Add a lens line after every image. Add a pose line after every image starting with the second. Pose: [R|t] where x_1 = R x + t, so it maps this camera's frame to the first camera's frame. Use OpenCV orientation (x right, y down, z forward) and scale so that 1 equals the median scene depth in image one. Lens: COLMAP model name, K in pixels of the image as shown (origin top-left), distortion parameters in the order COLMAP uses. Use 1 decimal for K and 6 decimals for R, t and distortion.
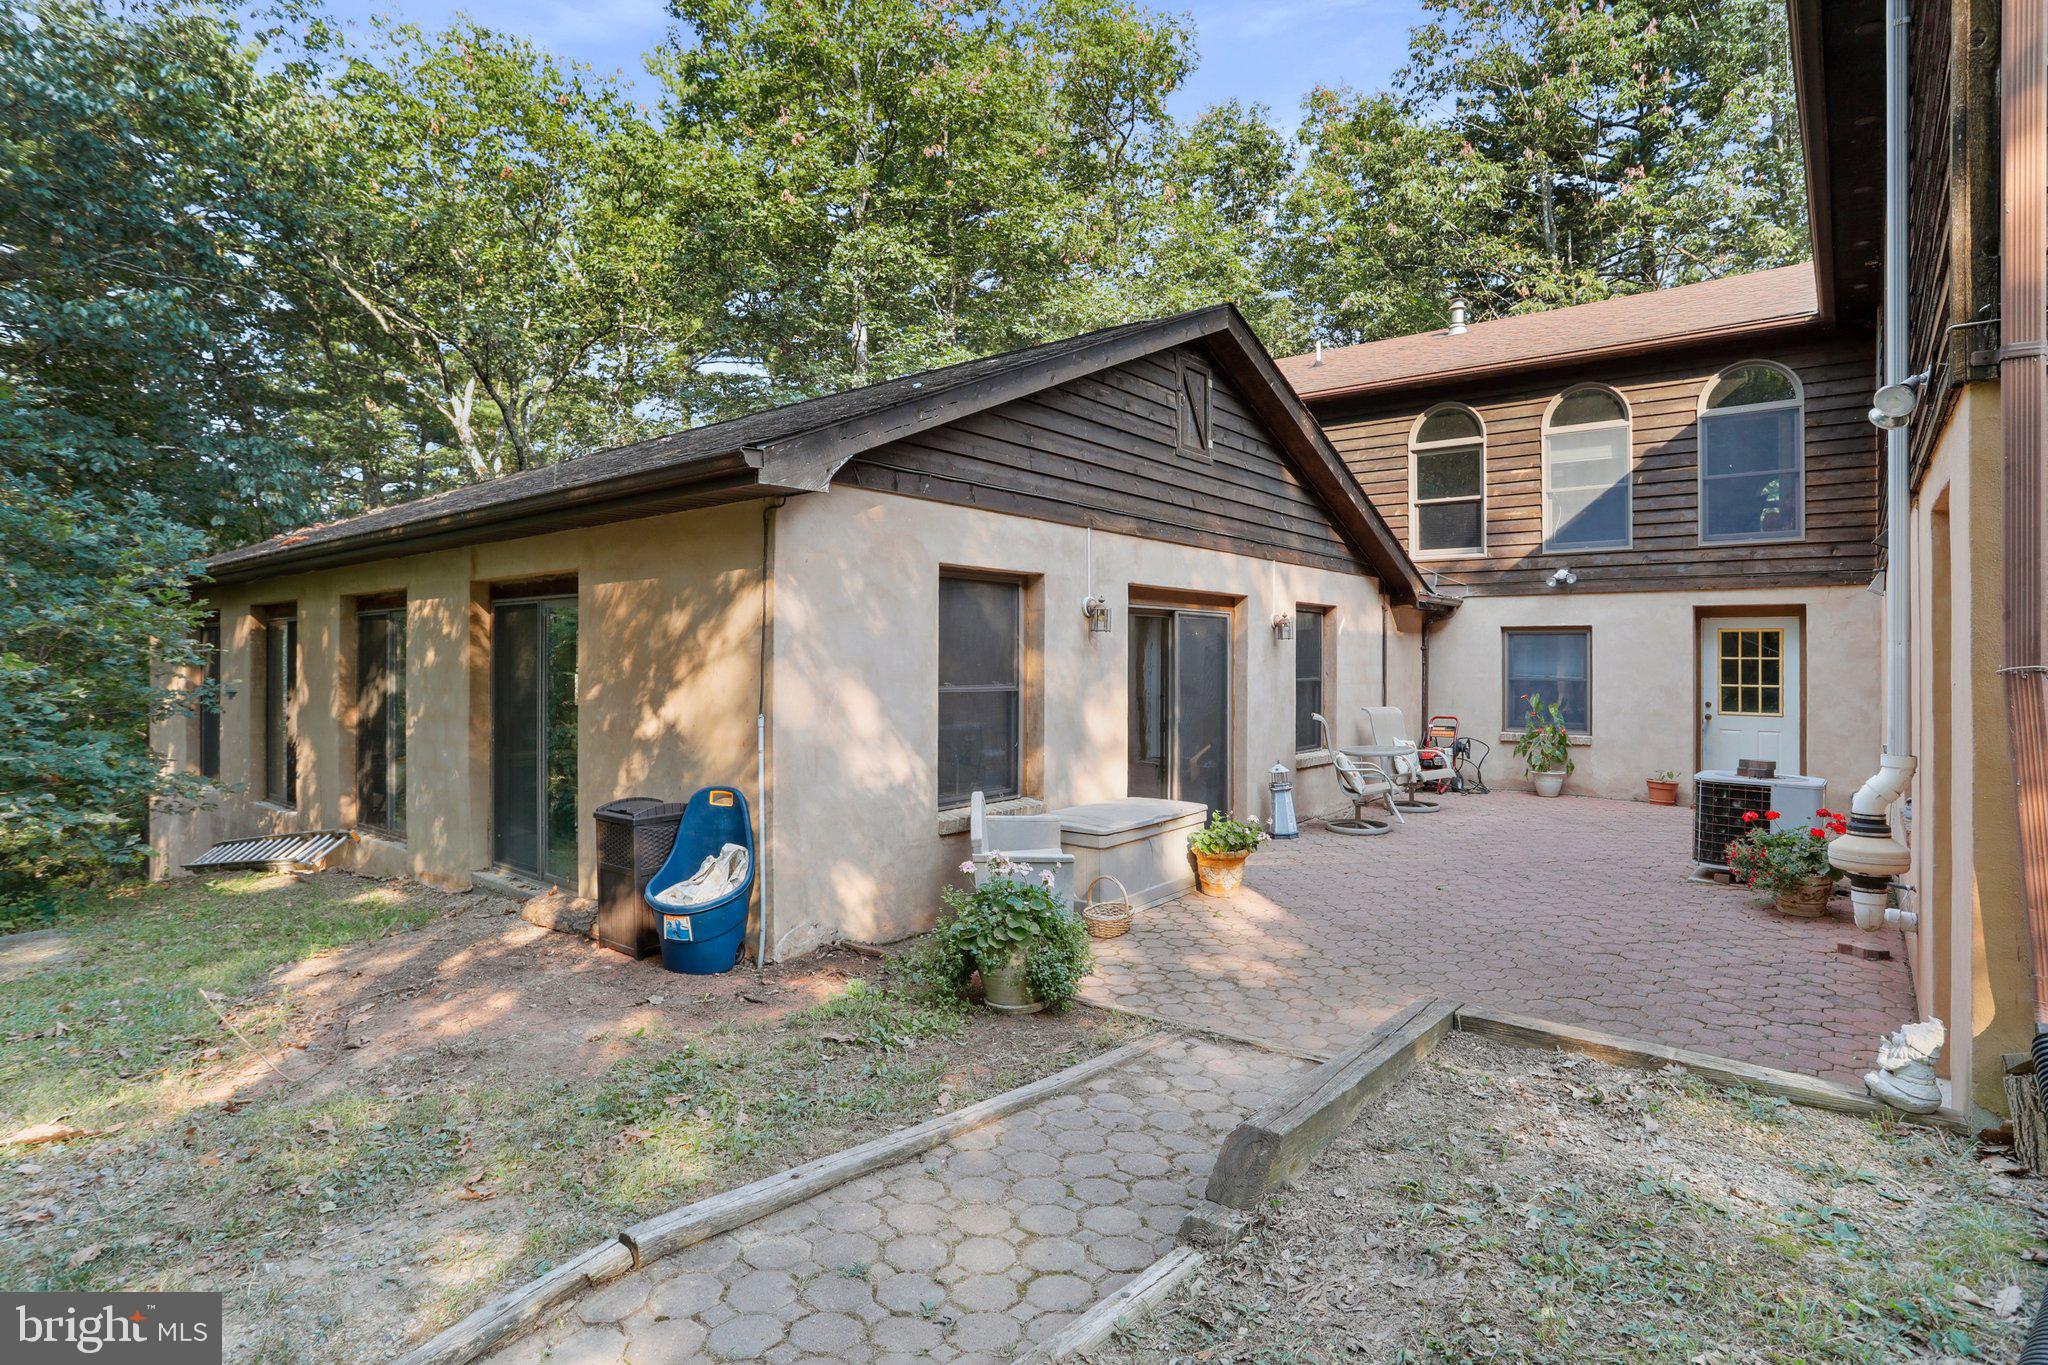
lens RADIAL K [[1032.4, 0, 981.1], [0, 1032.4, 650.4], [0, 0, 1]] dist [-0.045290, 0.018437]
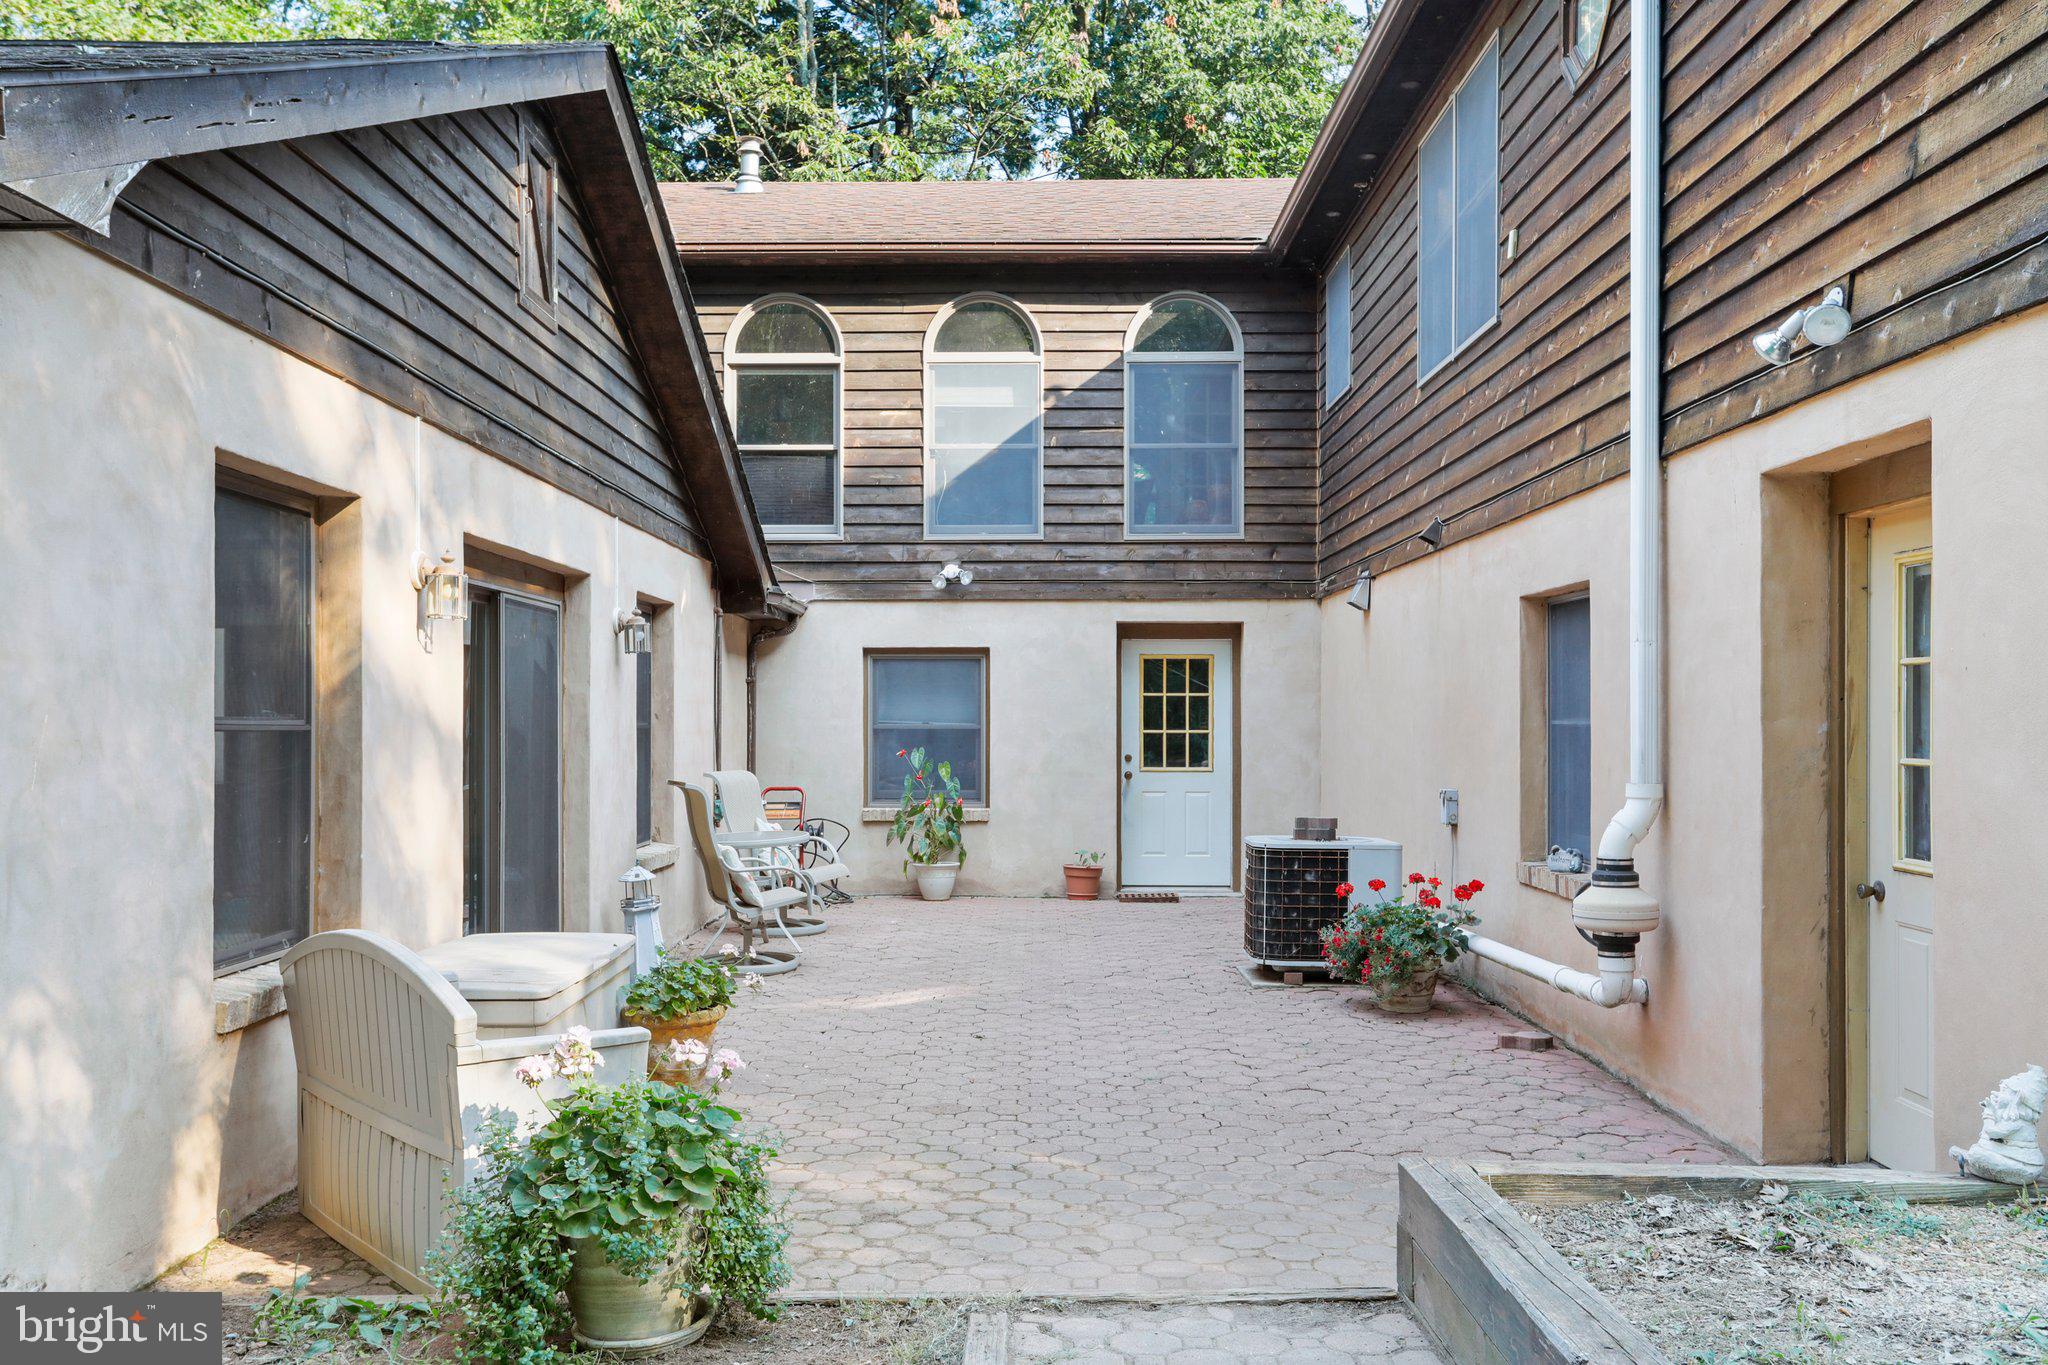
lens RADIAL K [[1719.3, 0, 993.4], [0, 1719.3, 721.6], [0, 0, 1]] dist [-0.006300, 0.018734]
pose [[0.782718, -0.005128, 0.622355, -0.136236], [-0.000761, 0.999957, 0.009196, 0.016912], [-0.622376, -0.007672, 0.782681, 0.099358]]
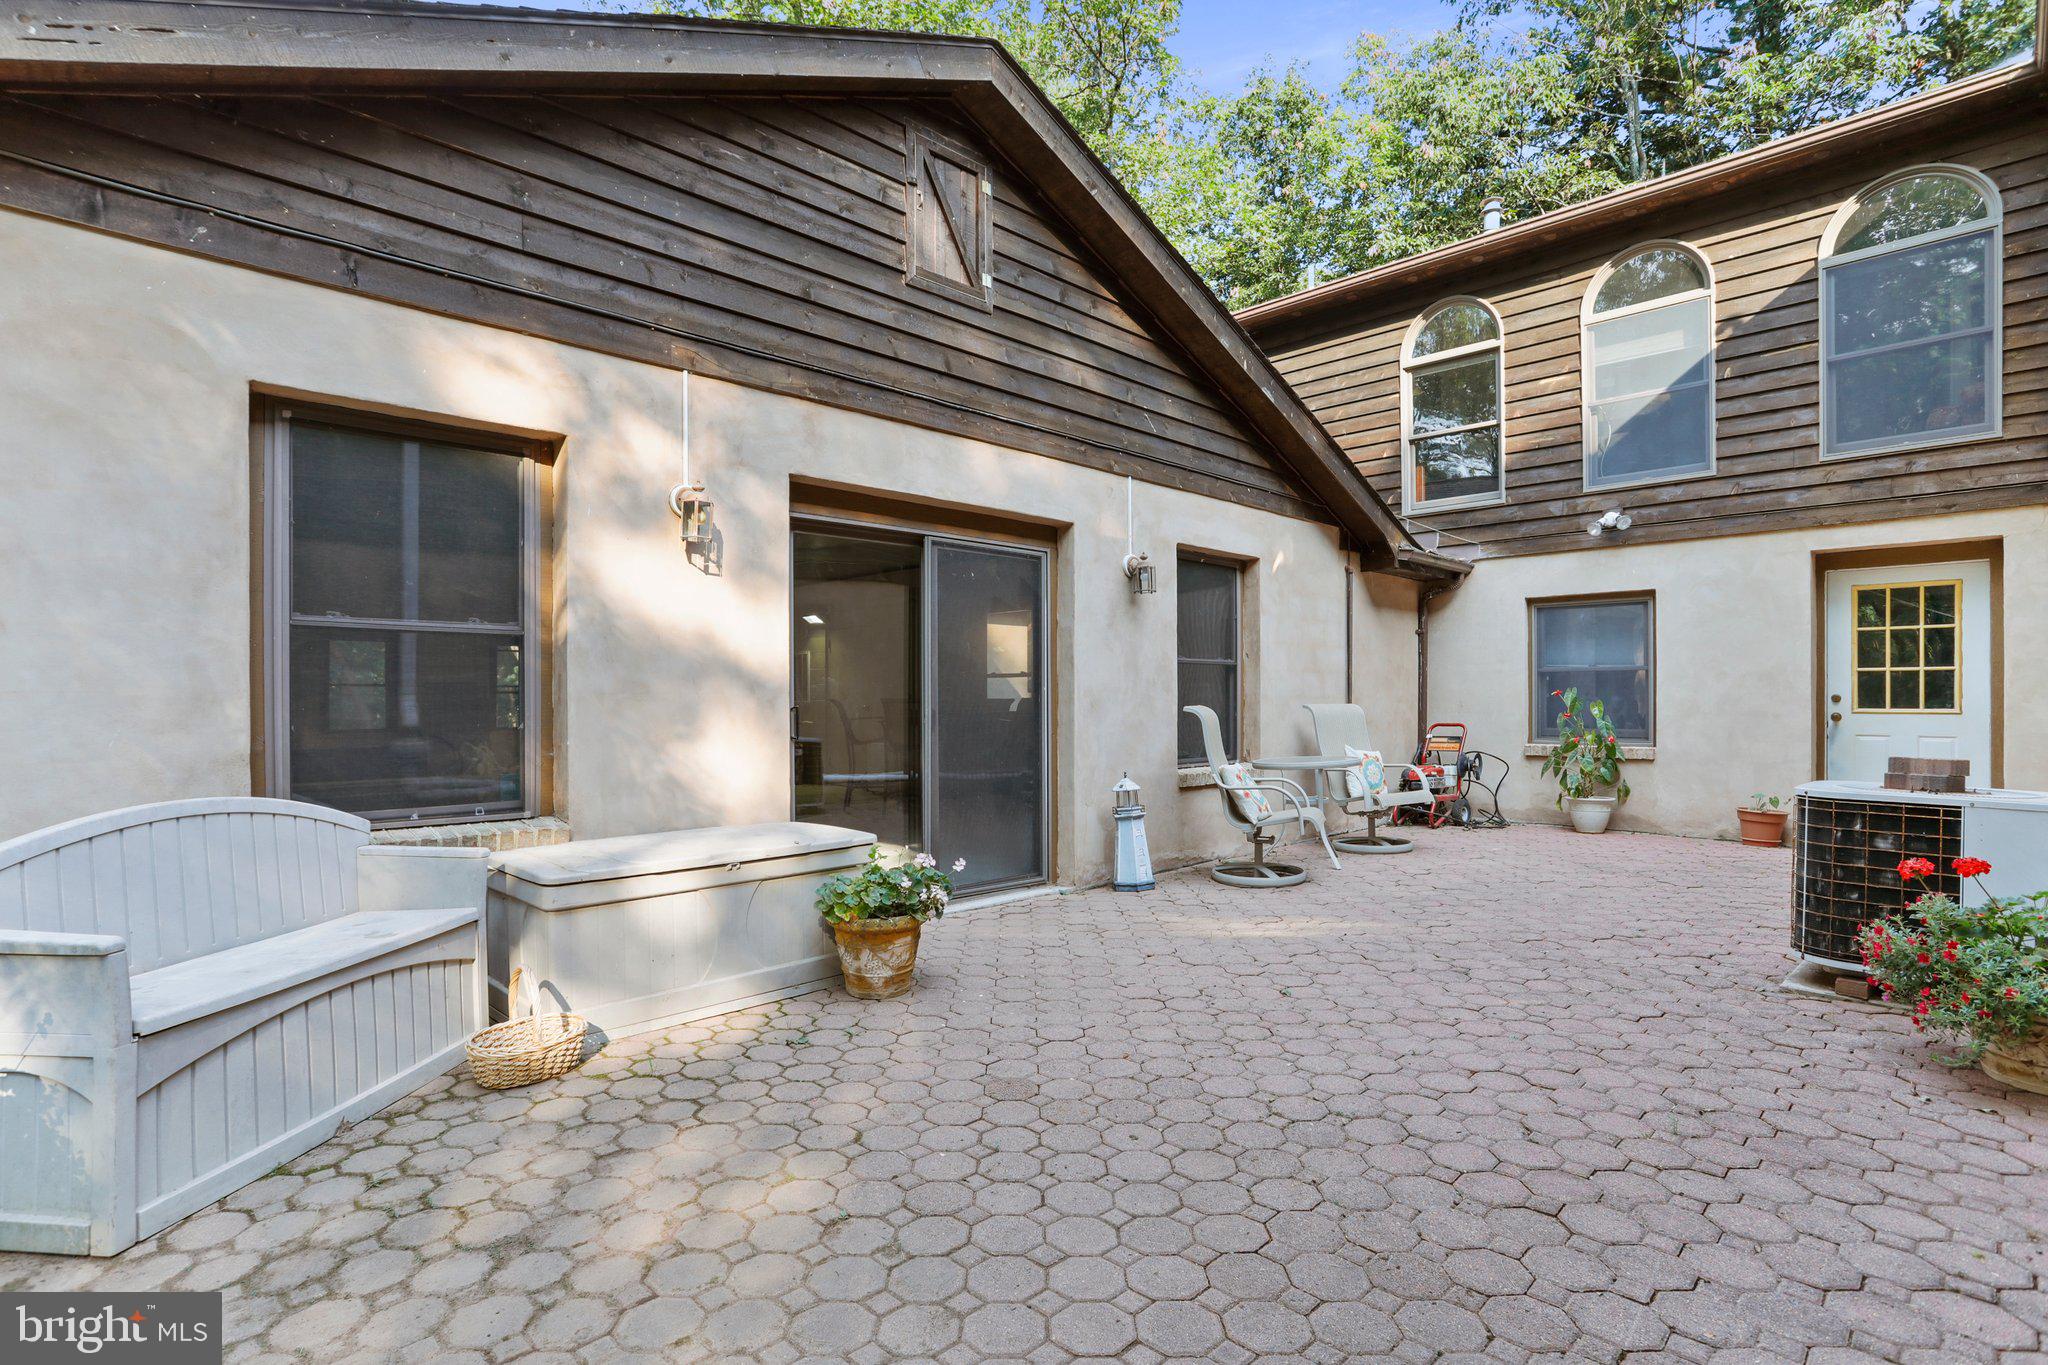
lens RADIAL K [[1032.4, 0, 935.7], [0, 1032.4, 701.3], [0, 0, 1]] dist [-0.045290, 0.018437]
pose [[0.993540, -0.006777, -0.113282, 0.209398], [0.008267, 0.999885, 0.012689, 0.044573], [0.113183, -0.013543, 0.993482, 0.281320]]
